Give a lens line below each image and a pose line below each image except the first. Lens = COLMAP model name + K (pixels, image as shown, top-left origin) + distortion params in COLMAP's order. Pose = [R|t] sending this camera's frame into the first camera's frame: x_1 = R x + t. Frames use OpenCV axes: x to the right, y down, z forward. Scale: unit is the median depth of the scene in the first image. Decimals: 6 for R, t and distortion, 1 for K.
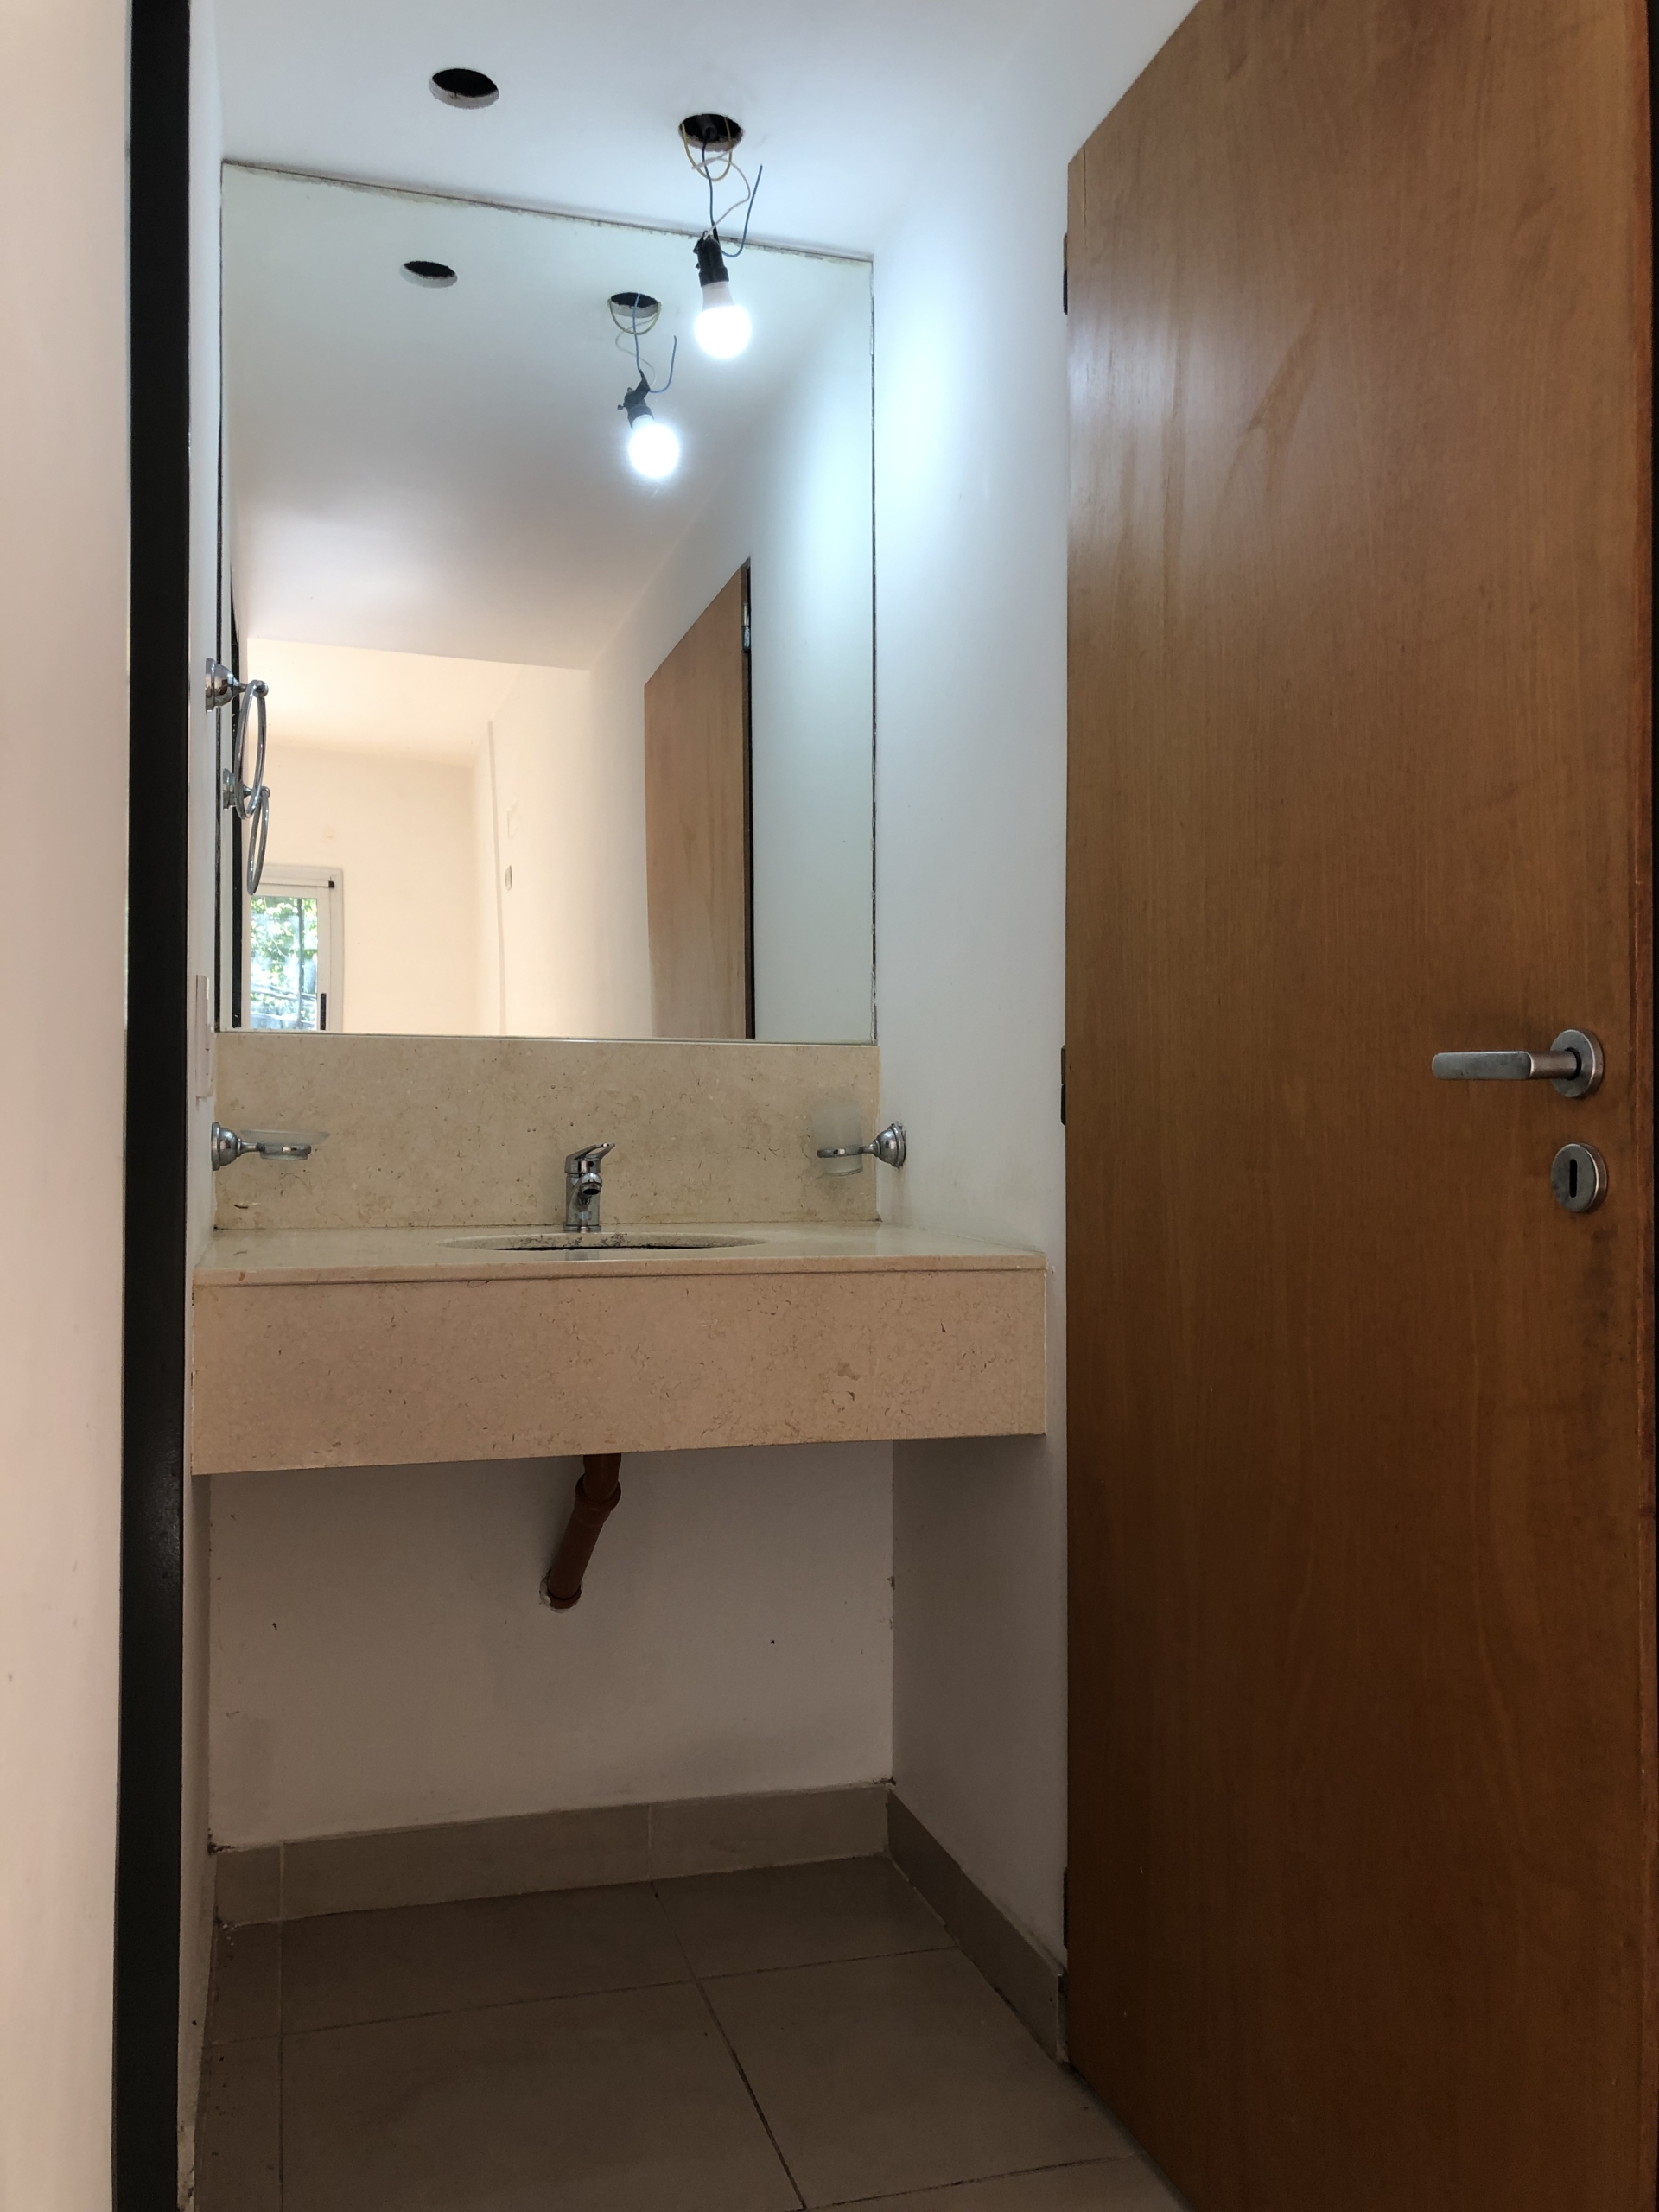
lens RADIAL K [[1913.1, 0, 876.1], [0, 1913.1, 1079.5], [0, 0, 1]] dist [0.043252, -0.046724]
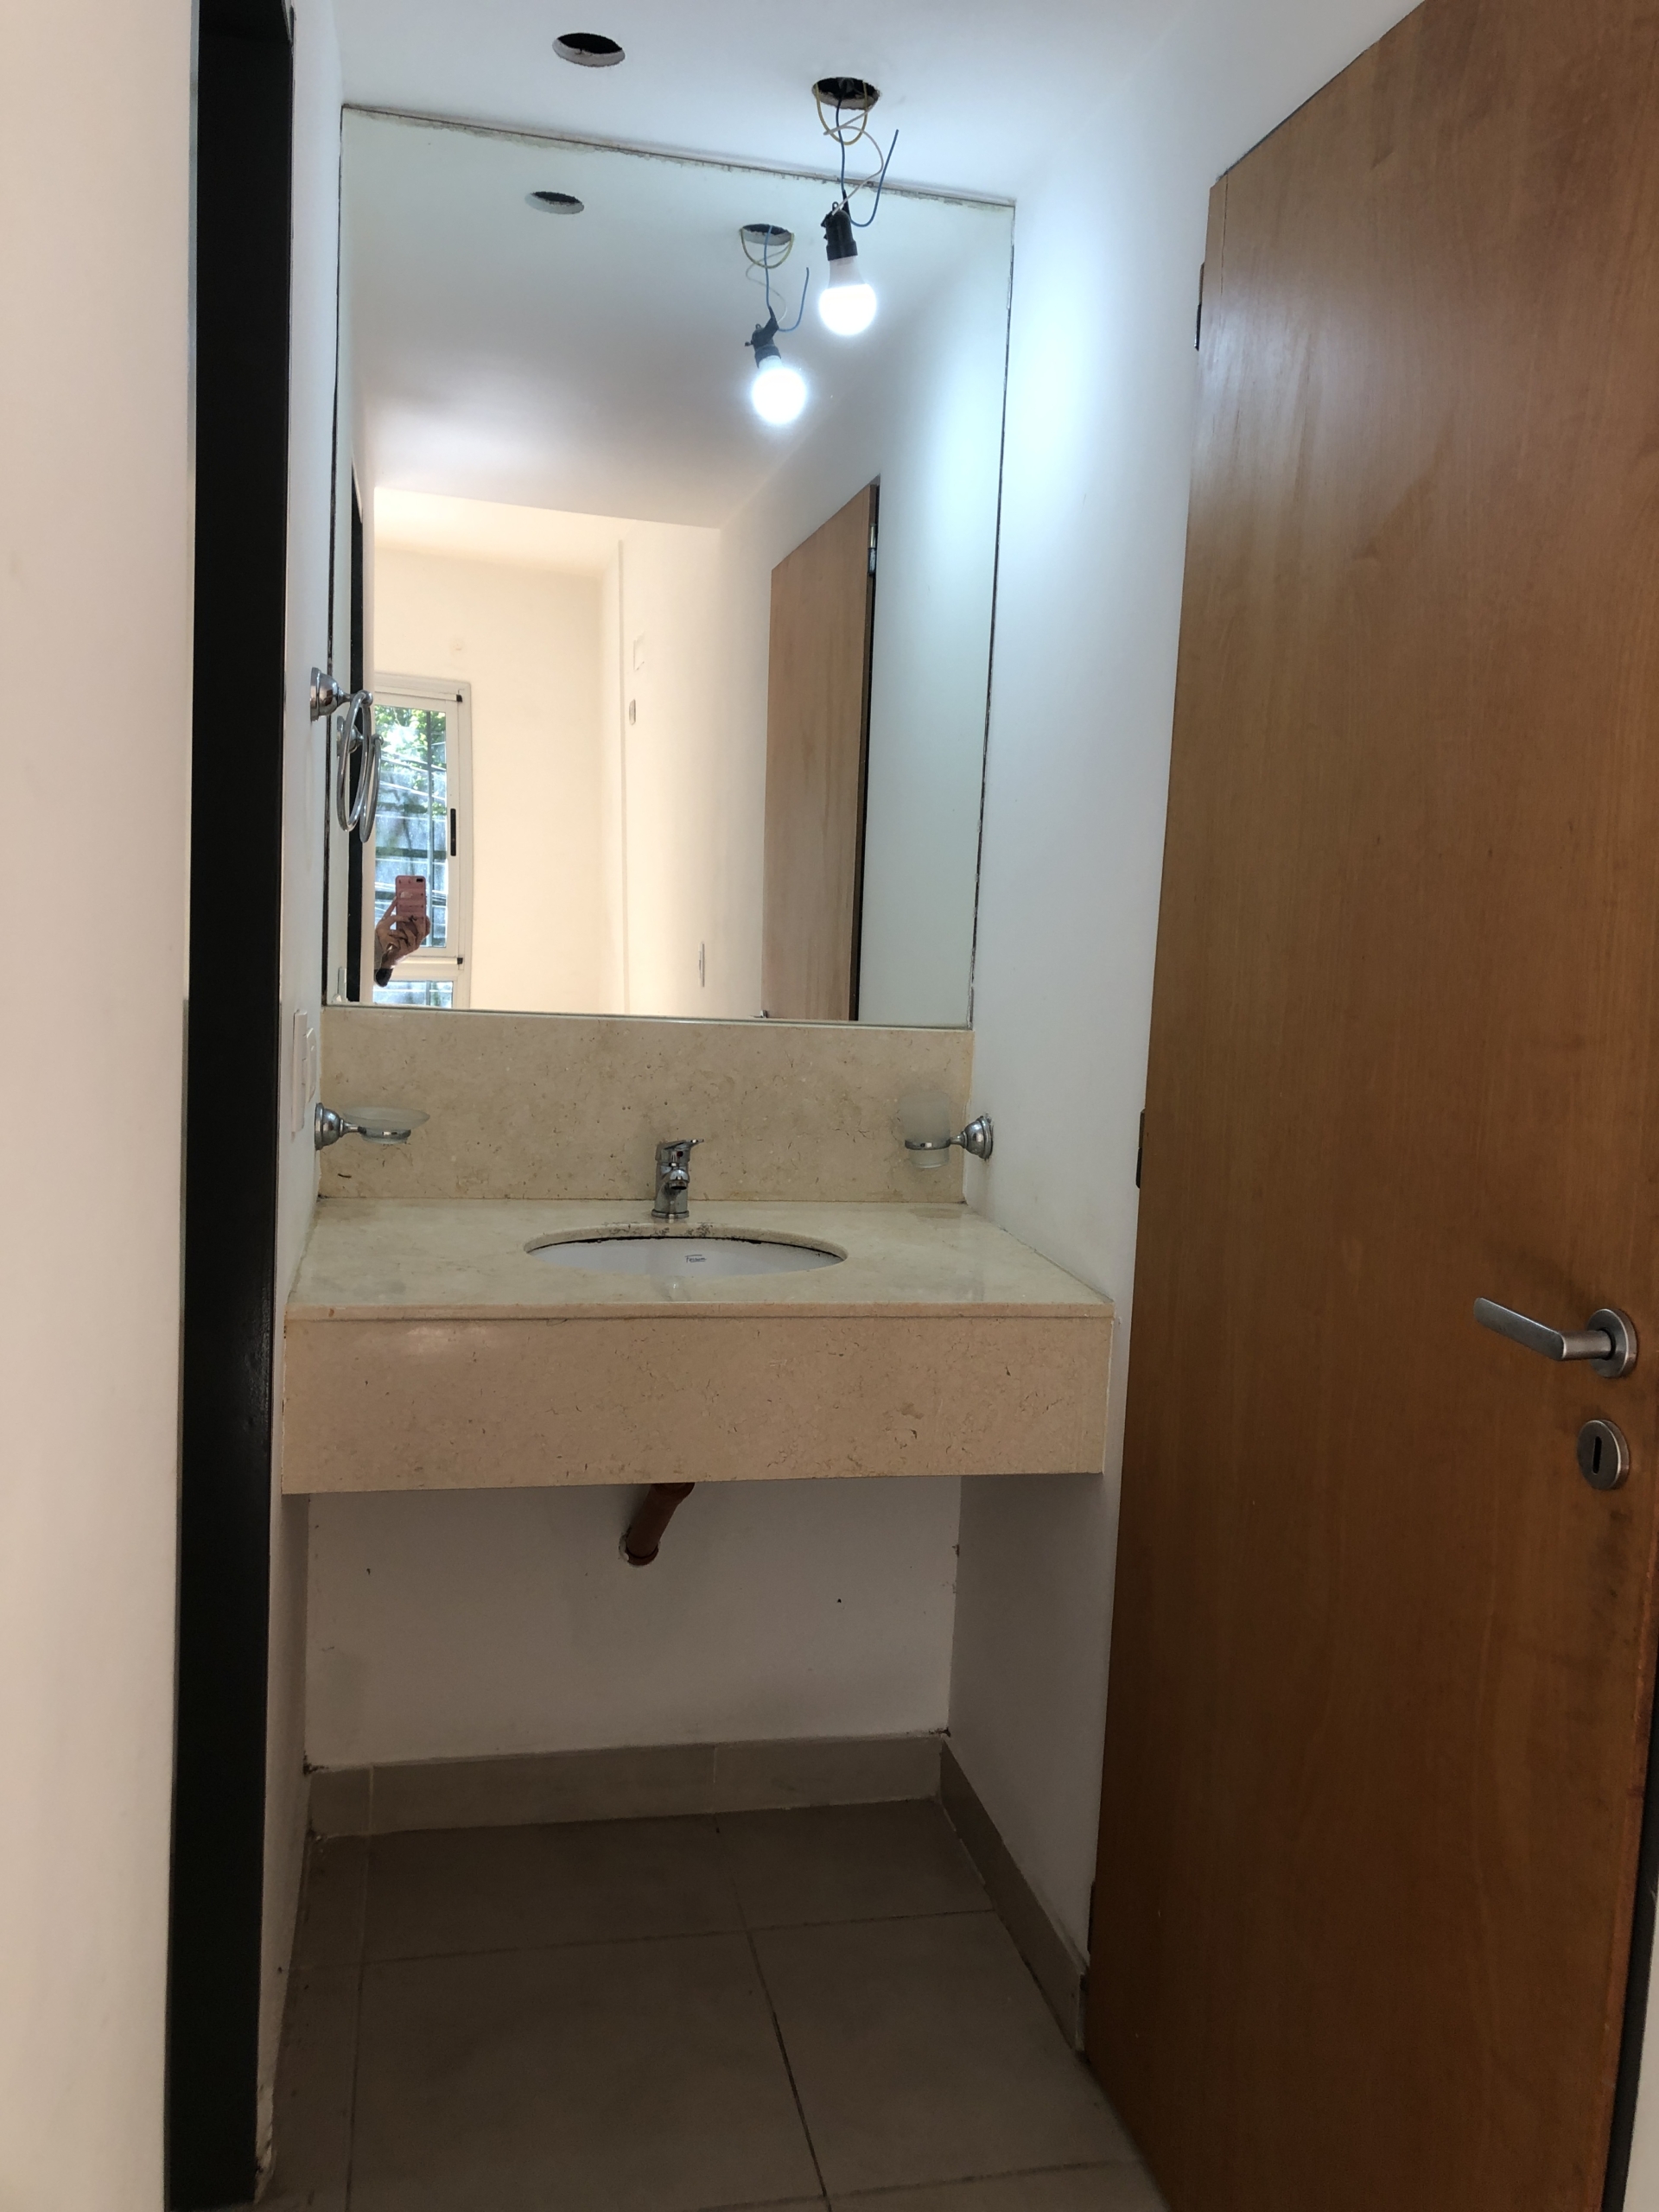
lens RADIAL K [[1913.1, 0, 899.3], [0, 1913.1, 1096.5], [0, 0, 1]] dist [0.043252, -0.046724]
pose [[0.997010, 0.057662, -0.051440, 0.018880], [-0.051038, 0.991227, 0.121917, -0.121843], [0.058019, -0.118927, 0.991206, -0.001545]]
